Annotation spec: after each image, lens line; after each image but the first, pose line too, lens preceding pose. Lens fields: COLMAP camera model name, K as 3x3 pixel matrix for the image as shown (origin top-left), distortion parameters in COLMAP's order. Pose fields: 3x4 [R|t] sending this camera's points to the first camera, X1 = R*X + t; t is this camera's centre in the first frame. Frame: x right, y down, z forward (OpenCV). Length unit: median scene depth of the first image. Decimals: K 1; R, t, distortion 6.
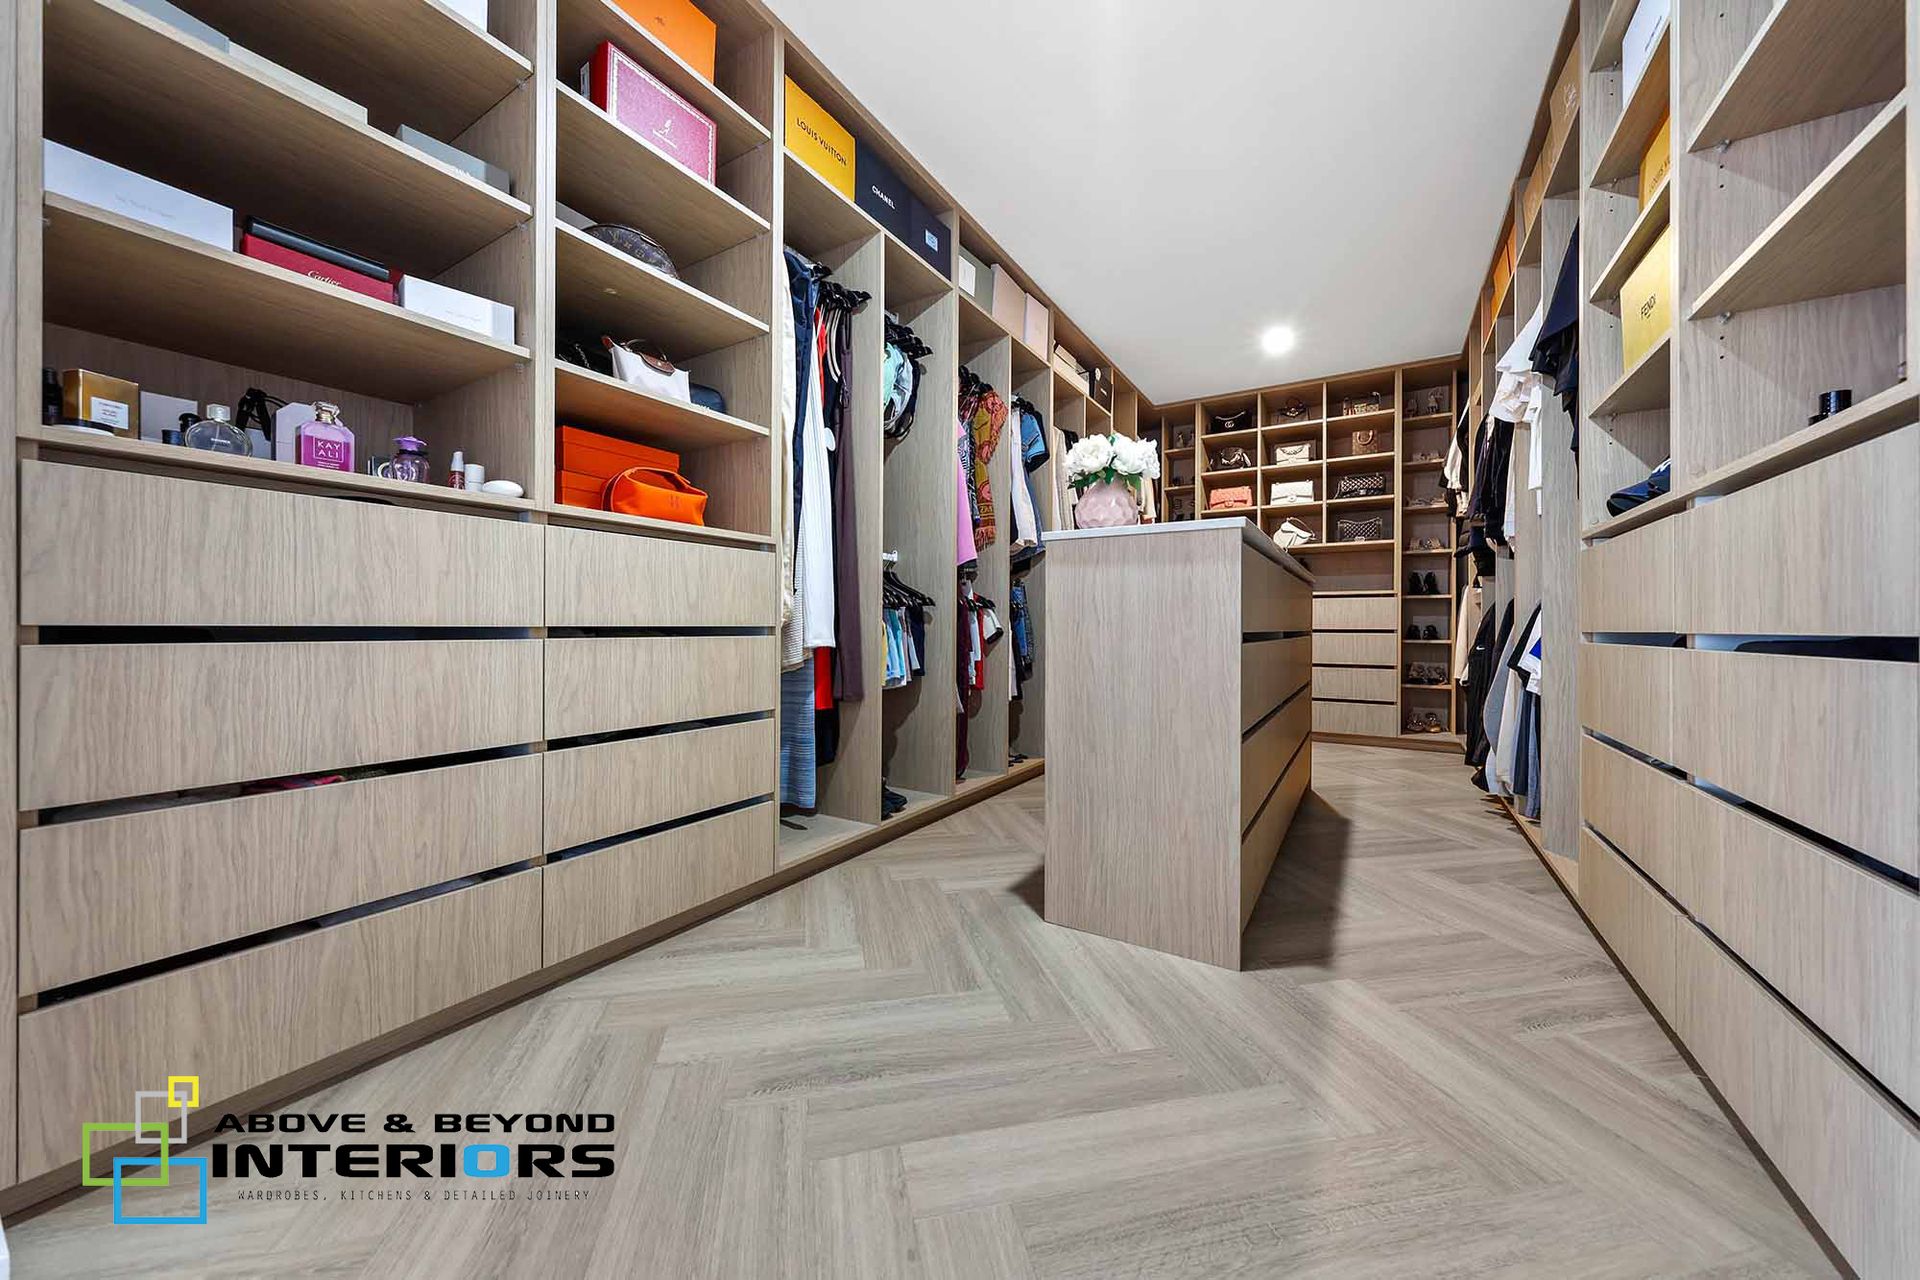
lens RADIAL K [[676.5, 0, 959.3], [0, 676.5, 633.9], [0, 0, 1]] dist [0.000741, 0.000056]
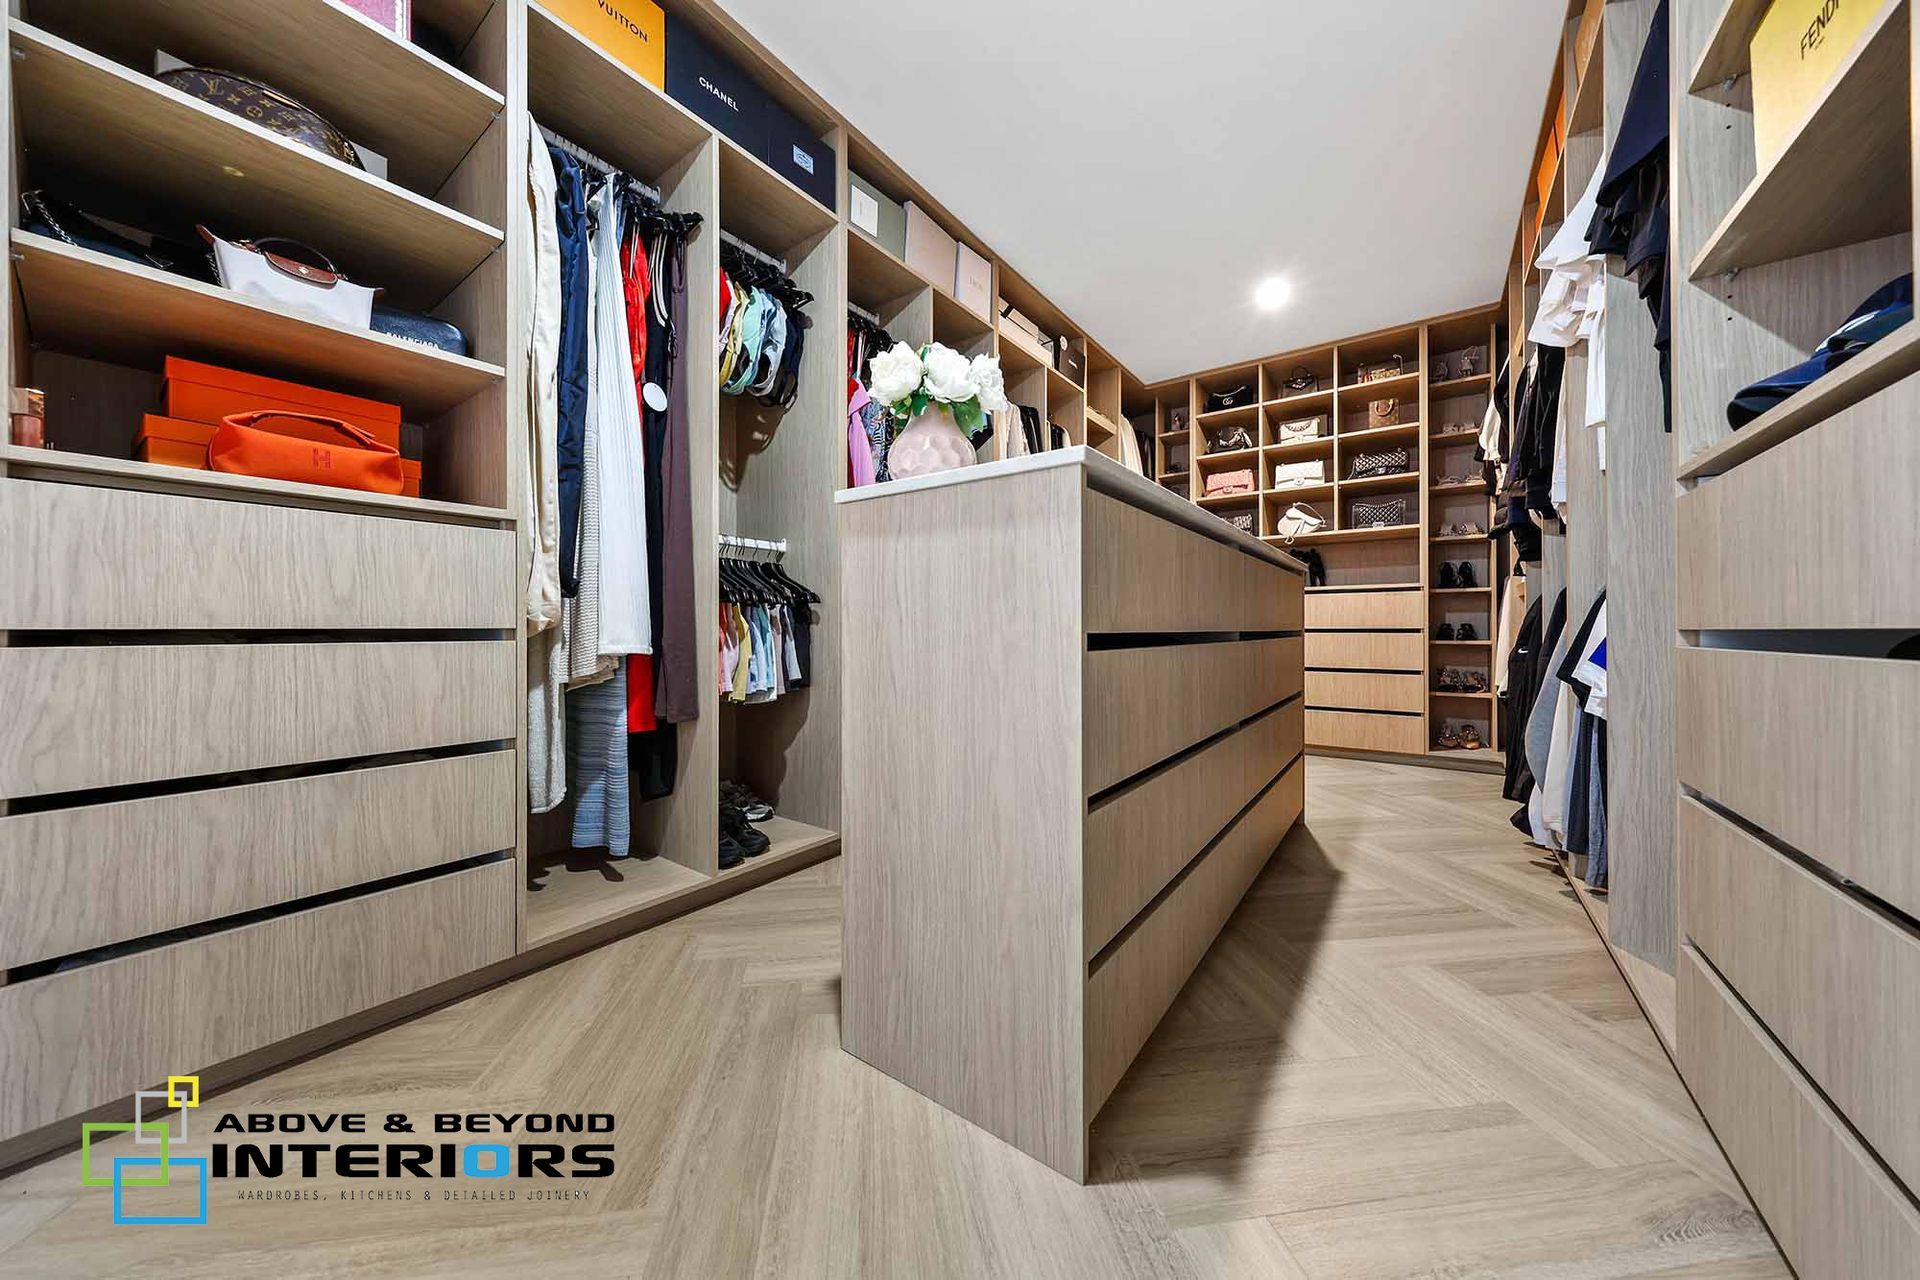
lens RADIAL K [[632.8, 0, 960.6], [0, 632.8, 634.7], [0, 0, 1]] dist [0.000937, 0.000179]
pose [[0.996582, -0.005387, -0.082434, 0.249880], [0.005227, 0.999984, -0.002166, -0.000017], [0.082444, 0.001727, 0.996594, 0.294609]]
